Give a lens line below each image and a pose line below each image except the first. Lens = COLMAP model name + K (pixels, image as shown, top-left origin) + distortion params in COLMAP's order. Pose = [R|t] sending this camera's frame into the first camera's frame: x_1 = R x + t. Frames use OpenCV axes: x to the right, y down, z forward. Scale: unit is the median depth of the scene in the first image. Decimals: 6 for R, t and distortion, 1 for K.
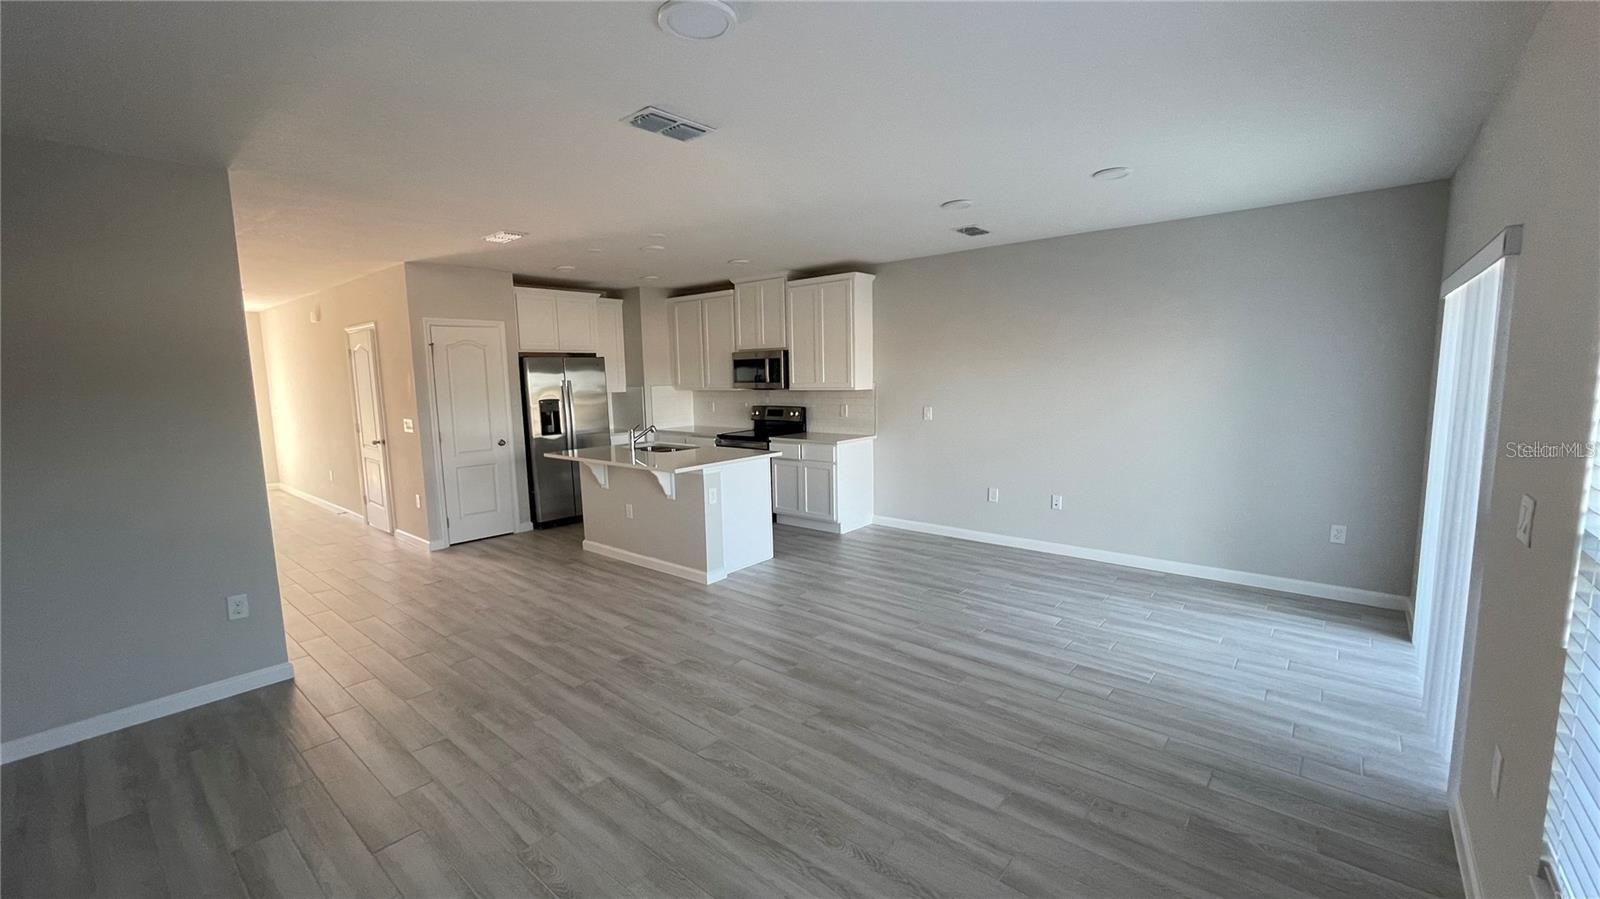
lens RADIAL K [[645.6, 0, 798.0], [0, 645.6, 462.1], [0, 0, 1]] dist [-0.002883, -0.000310]
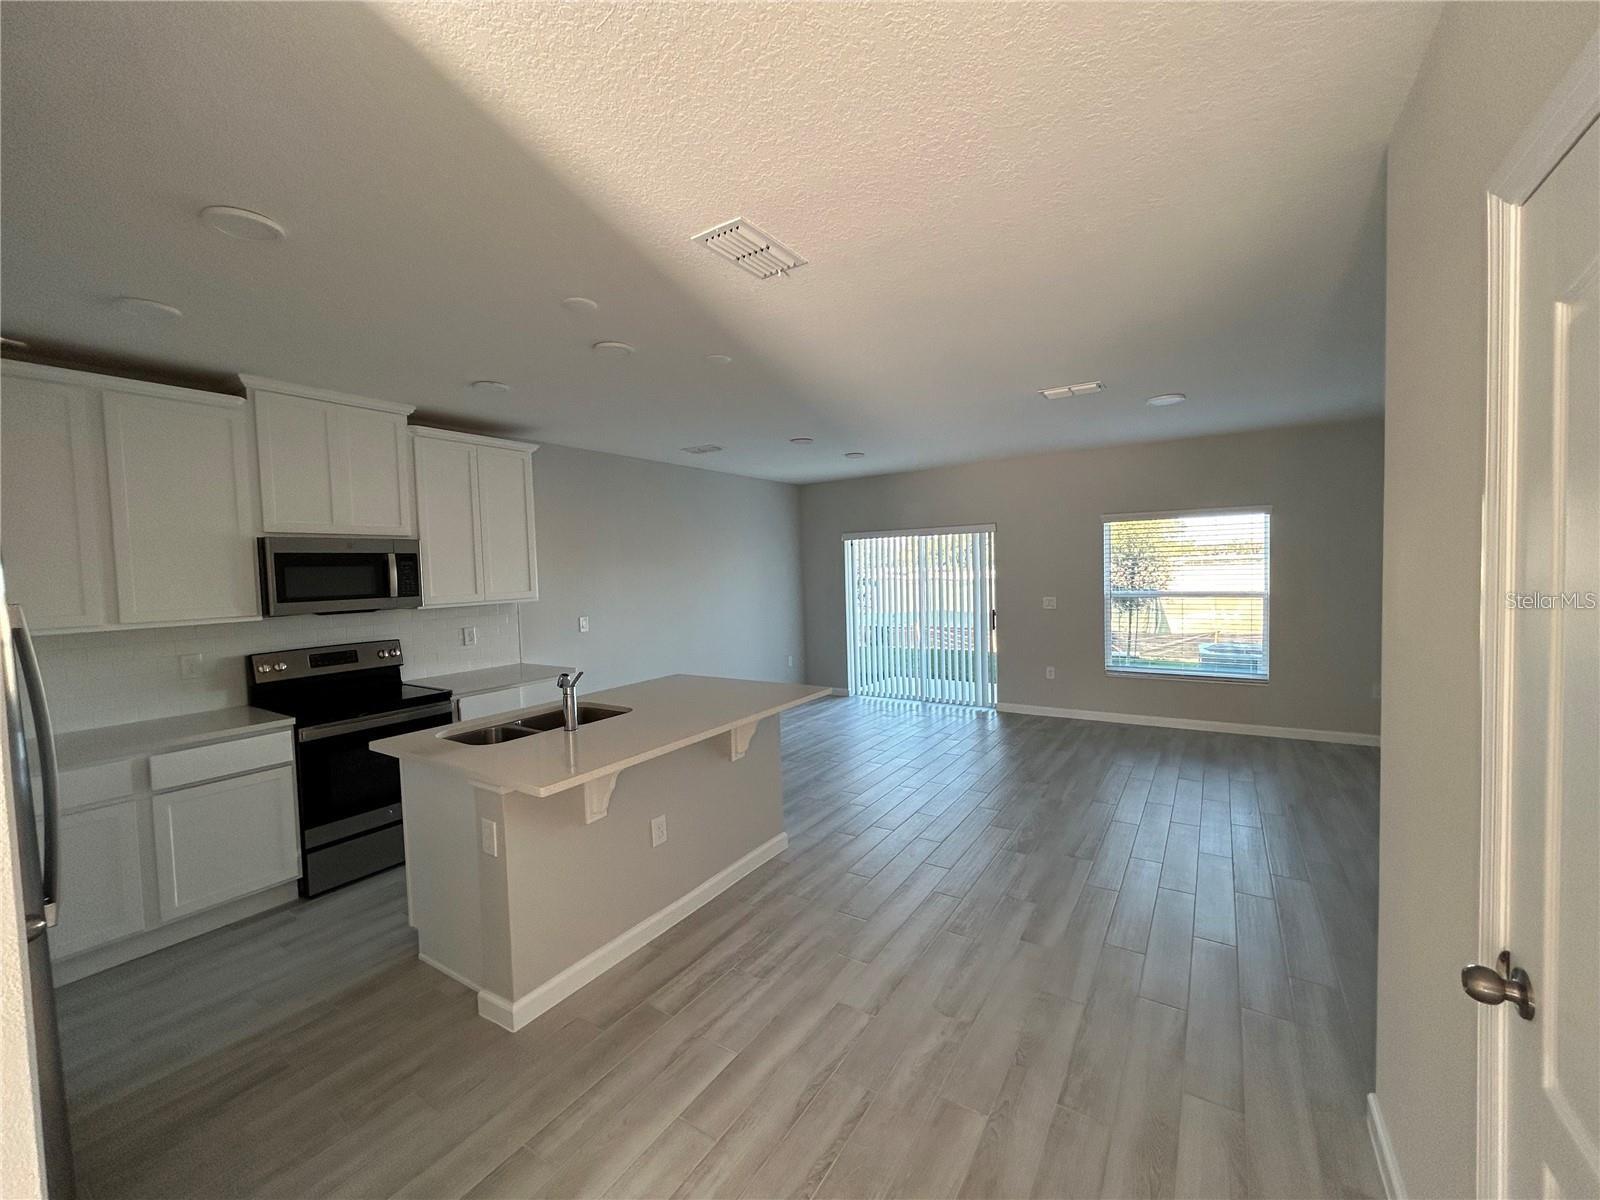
lens RADIAL K [[650.1, 0, 799.7], [0, 650.1, 599.6], [0, 0, 1]] dist [0.001310, 0.000148]
pose [[-0.128767, -0.024061, 0.991383, -0.697383], [0.166530, 0.984984, 0.045536, -0.098831], [-0.977592, 0.170958, -0.122827, 0.810973]]
